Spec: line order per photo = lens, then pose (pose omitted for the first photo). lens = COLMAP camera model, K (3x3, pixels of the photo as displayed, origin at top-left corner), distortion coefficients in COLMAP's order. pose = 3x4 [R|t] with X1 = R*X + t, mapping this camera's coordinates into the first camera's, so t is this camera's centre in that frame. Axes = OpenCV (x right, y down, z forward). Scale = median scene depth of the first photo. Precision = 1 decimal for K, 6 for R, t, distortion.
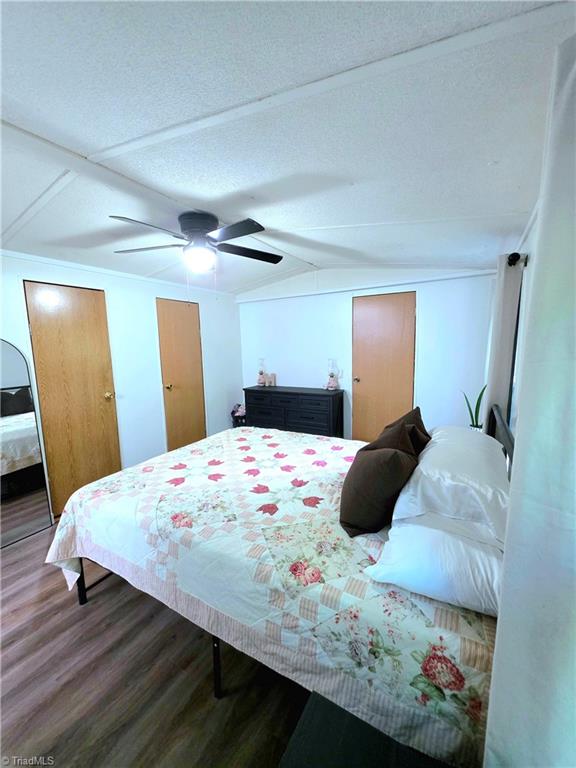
lens RADIAL K [[303.9, 0, 288.0], [0, 303.9, 384.0], [0, 0, 1]] dist [0.003001, 0.001153]
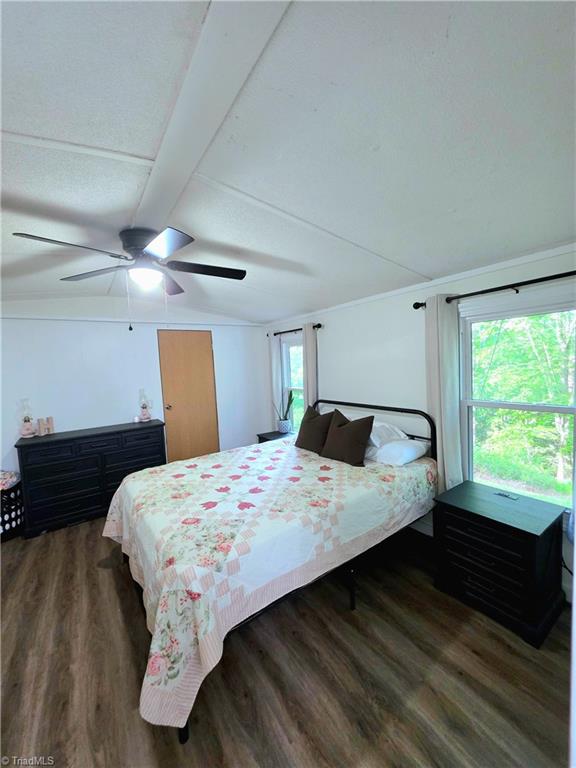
lens RADIAL K [[303.9, 0, 288.0], [0, 303.9, 384.0], [0, 0, 1]] dist [0.003001, 0.001153]
pose [[0.425467, -0.063888, 0.902716, -1.173205], [0.154847, 0.987934, -0.003063, -0.056868], [-0.891628, 0.141086, 0.430226, 0.369120]]
